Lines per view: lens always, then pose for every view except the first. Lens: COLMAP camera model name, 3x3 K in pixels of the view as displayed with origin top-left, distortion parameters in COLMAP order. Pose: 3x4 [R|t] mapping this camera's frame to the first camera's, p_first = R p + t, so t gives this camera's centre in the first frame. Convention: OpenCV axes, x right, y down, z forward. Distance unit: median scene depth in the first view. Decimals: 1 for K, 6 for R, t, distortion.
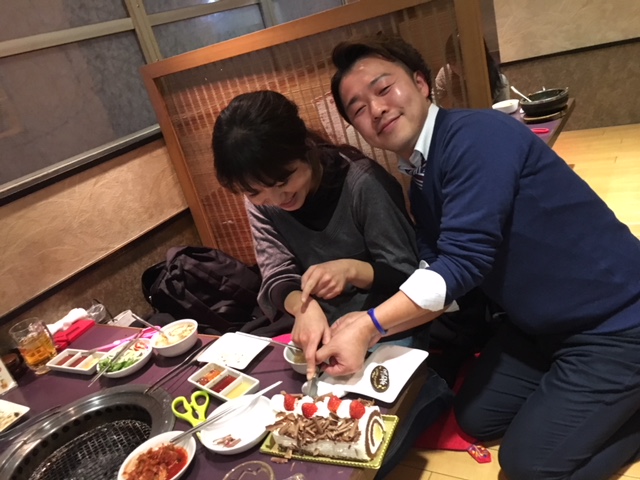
lens RADIAL K [[530.0, 0, 320.8], [0, 530.0, 239.4], [0, 0, 1]] dist [0.004705, -0.006314]
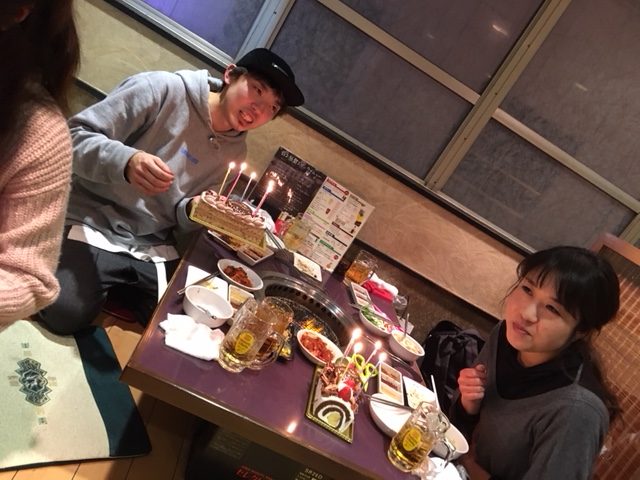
lens RADIAL K [[530.0, 0, 319.3], [0, 530.0, 240.0], [0, 0, 1]] dist [0.004705, -0.006314]
pose [[0.317454, 0.711301, -0.627116, 0.207031], [-0.843527, 0.513950, 0.155939, 0.025662], [0.433226, 0.479486, 0.763157, -0.129018]]
